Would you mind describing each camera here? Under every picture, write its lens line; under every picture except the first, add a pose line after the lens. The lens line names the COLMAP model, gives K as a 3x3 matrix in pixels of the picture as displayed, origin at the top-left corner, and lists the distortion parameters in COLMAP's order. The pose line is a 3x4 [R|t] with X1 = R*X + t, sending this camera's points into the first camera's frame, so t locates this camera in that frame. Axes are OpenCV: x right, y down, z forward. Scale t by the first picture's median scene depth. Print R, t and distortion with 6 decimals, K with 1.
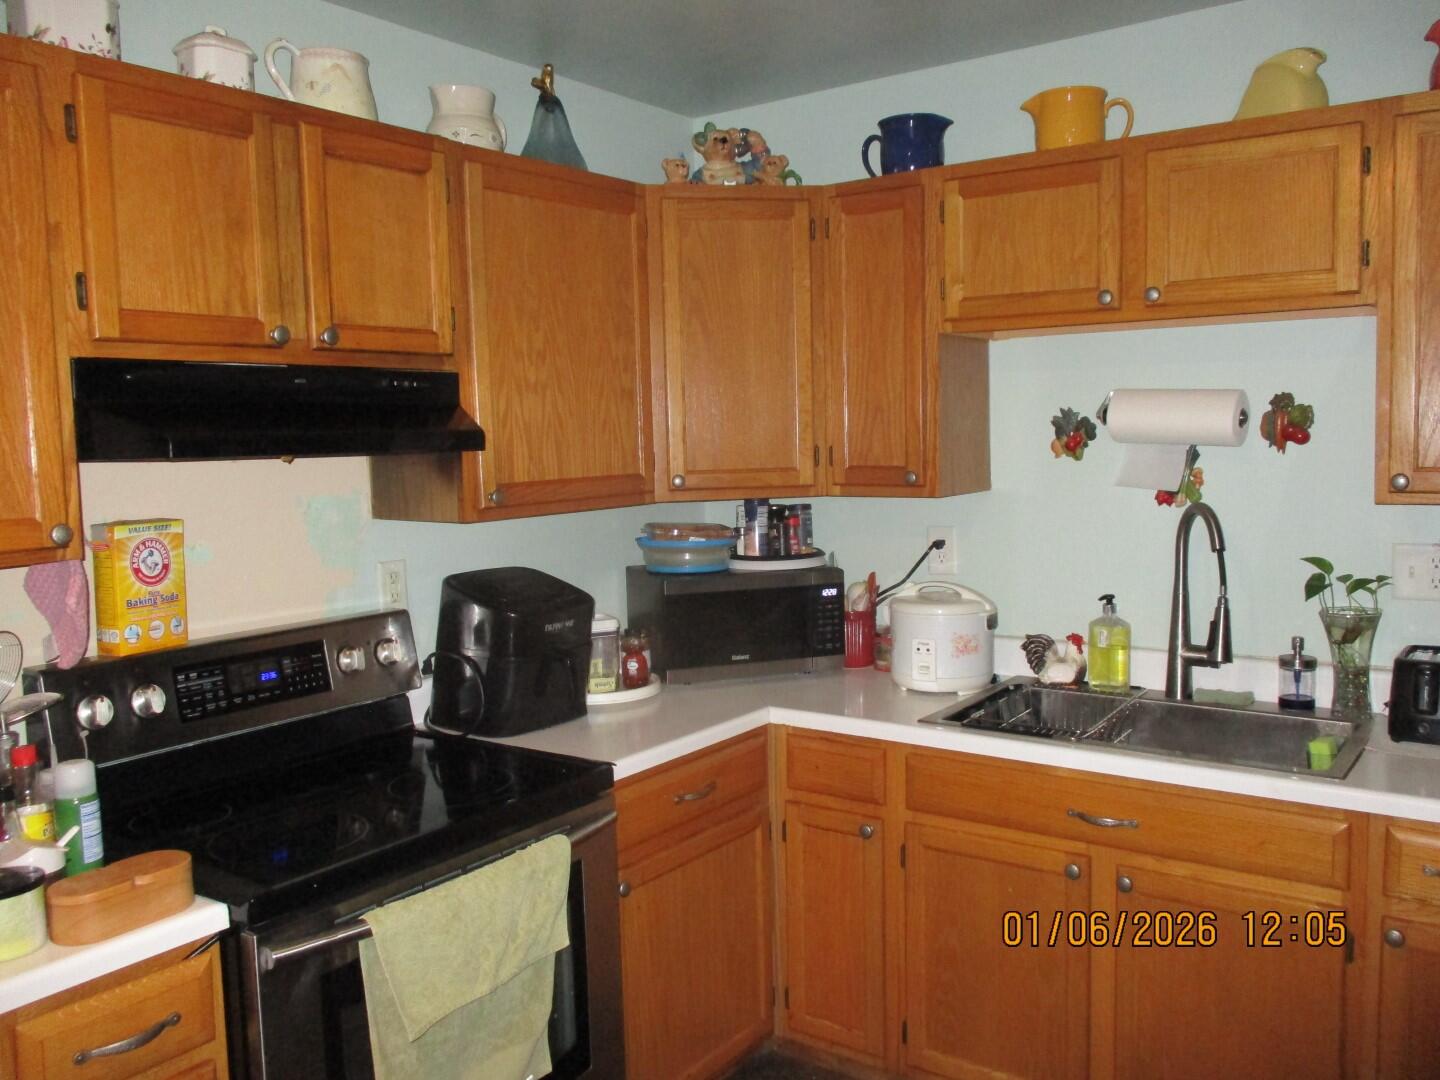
lens RADIAL K [[1205.0, 0, 728.6], [0, 1205.0, 543.7], [0, 0, 1]] dist [-0.030278, 0.012524]
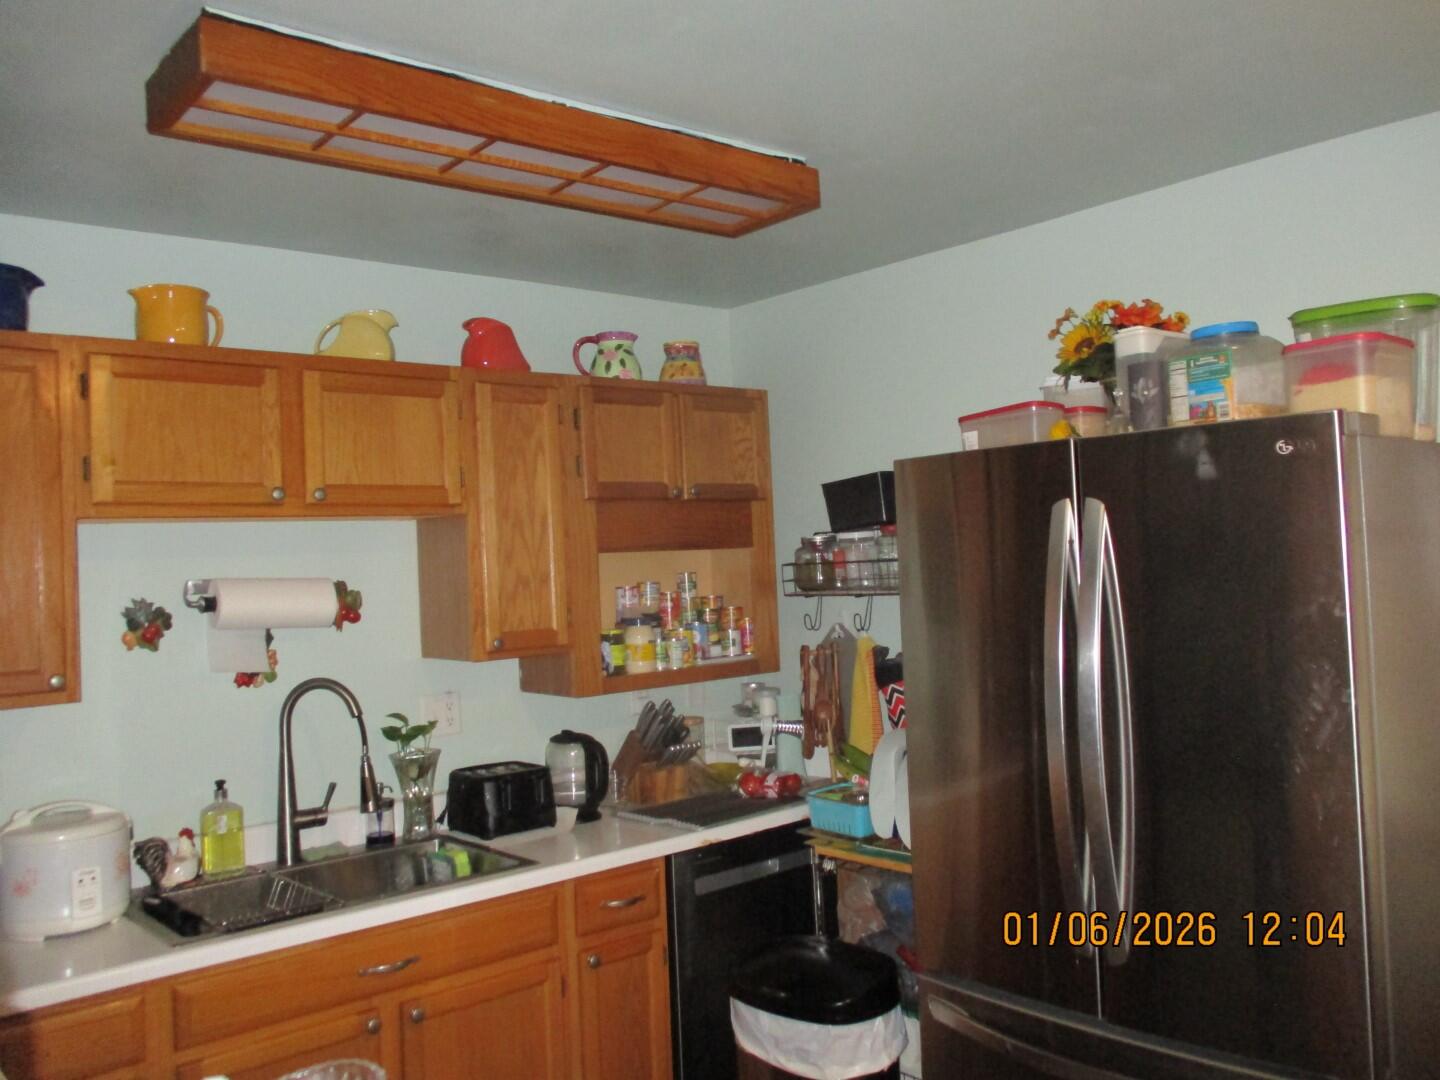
lens RADIAL K [[1205.0, 0, 728.6], [0, 1205.0, 536.8], [0, 0, 1]] dist [-0.030278, 0.012524]
pose [[0.229328, 0.031631, 0.972835, -0.567124], [0.132637, 0.989133, -0.063427, -0.039212], [-0.964270, 0.143579, 0.222640, 0.329993]]
